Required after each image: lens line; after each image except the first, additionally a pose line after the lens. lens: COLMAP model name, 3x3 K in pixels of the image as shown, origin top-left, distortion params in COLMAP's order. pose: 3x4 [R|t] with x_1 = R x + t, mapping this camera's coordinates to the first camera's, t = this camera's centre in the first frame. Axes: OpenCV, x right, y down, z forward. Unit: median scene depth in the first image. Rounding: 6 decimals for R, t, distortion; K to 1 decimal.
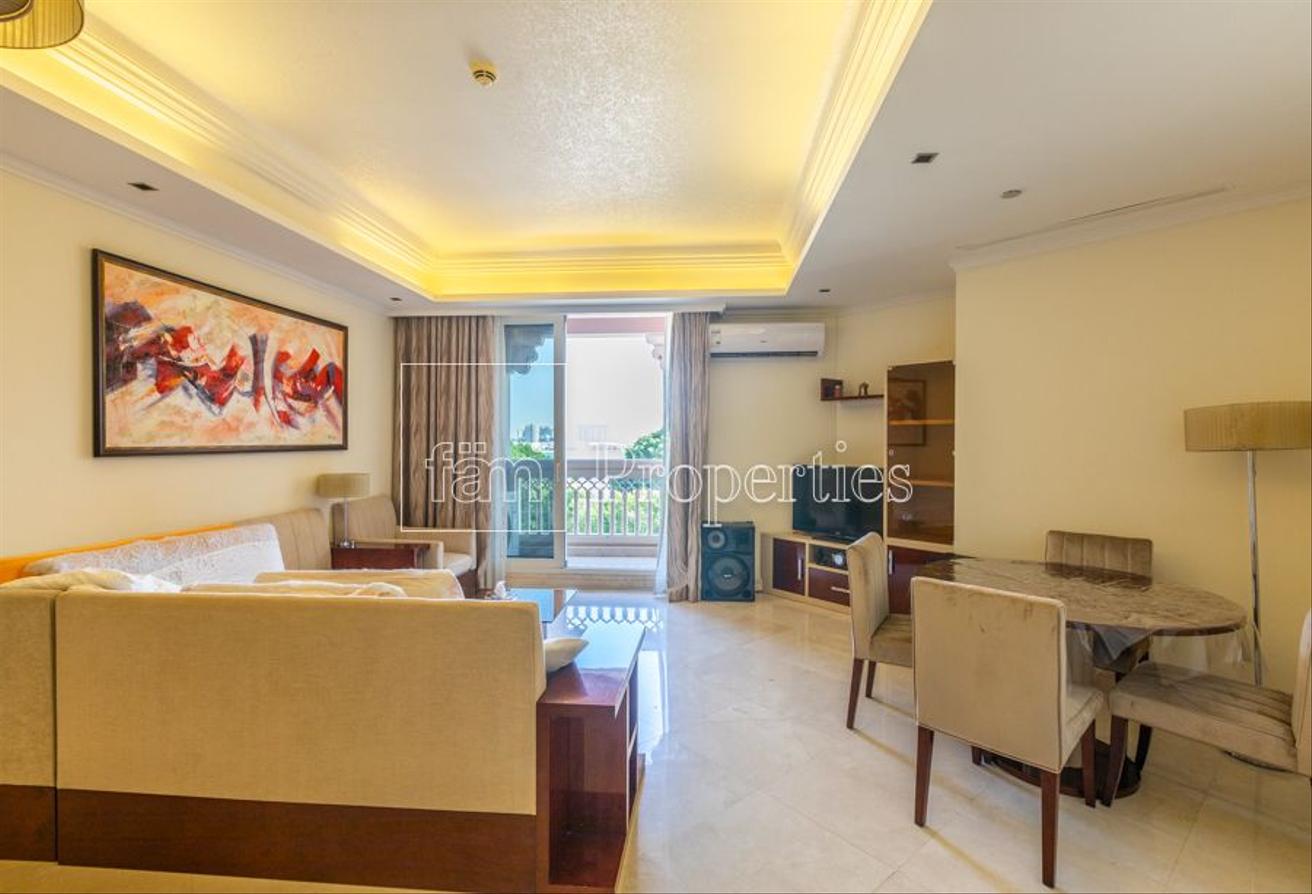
lens RADIAL K [[592.5, 0, 675.1], [0, 592.5, 448.1], [0, 0, 1]] dist [0.000586, 0.000864]
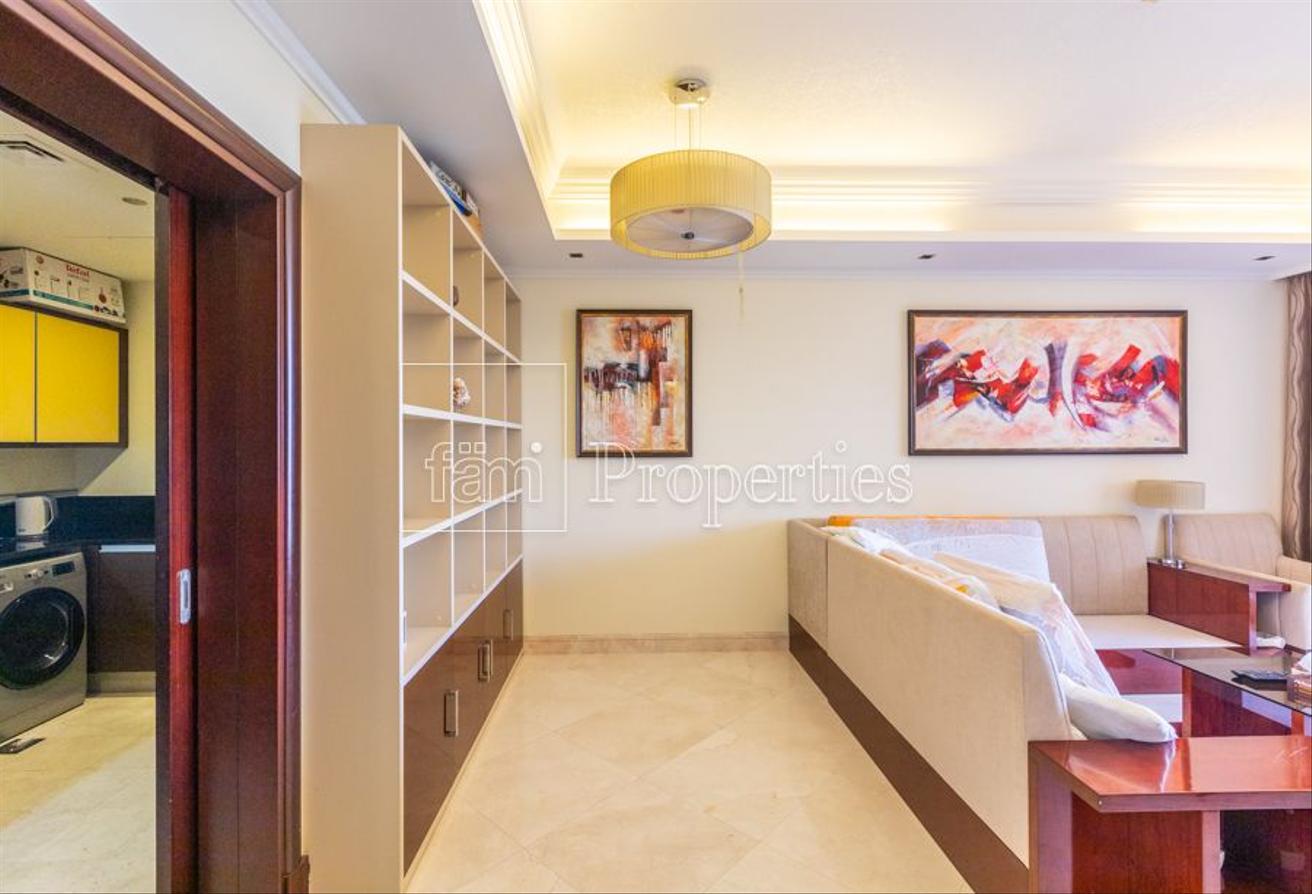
lens RADIAL K [[592.5, 0, 634.9], [0, 592.5, 440.1], [0, 0, 1]] dist [0.000586, 0.000864]
pose [[0.098541, -0.008485, -0.995097, 0.260015], [-0.008388, 0.999921, -0.009356, -0.002263], [0.995098, 0.009269, 0.098462, 0.141888]]
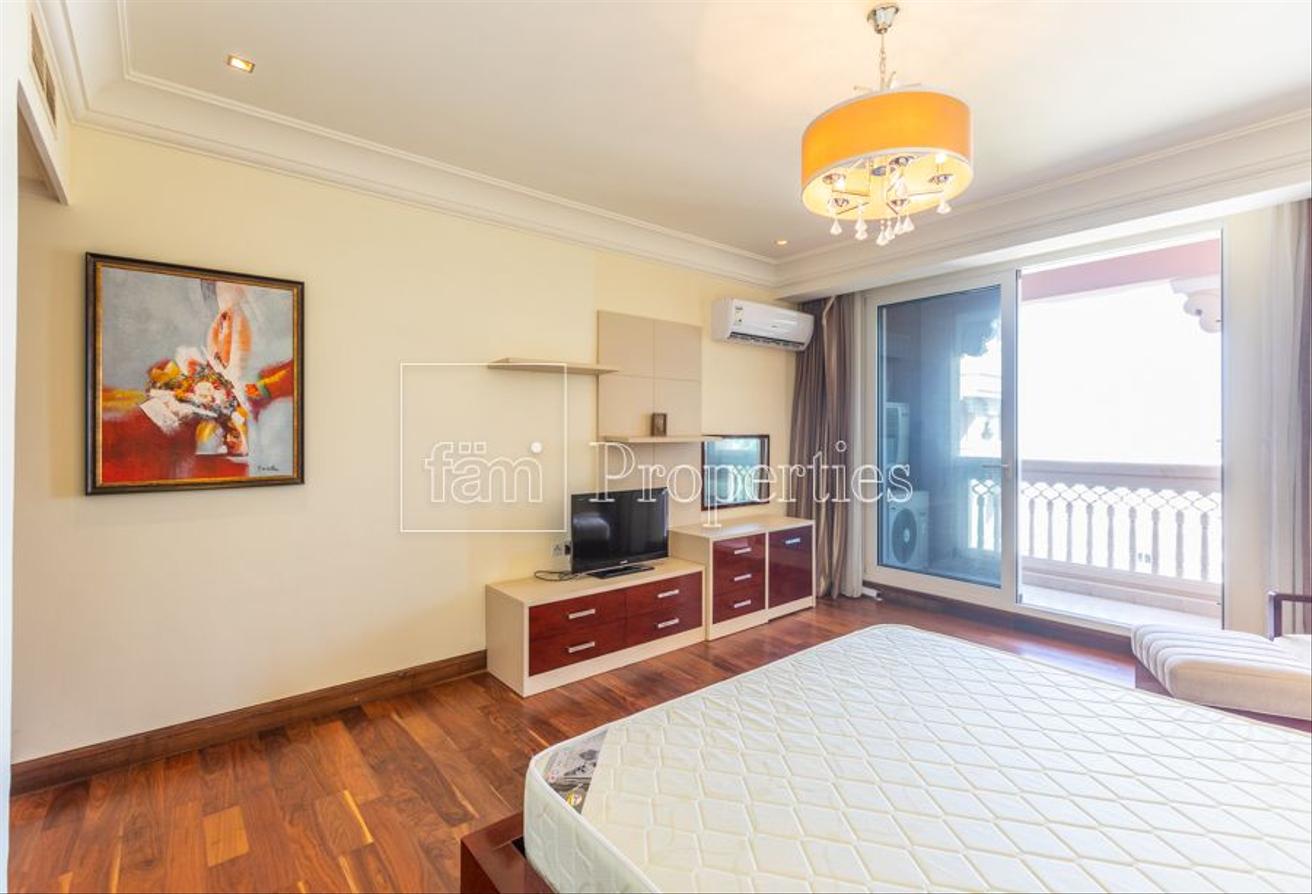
lens RADIAL K [[592.5, 0, 650.4], [0, 592.5, 435.9], [0, 0, 1]] dist [0.000586, 0.000864]
pose [[0.717250, -0.008669, -0.696762, 0.143571], [0.000824, 0.999932, -0.011592, -0.046046], [0.696815, 0.007741, 0.717209, 0.953937]]
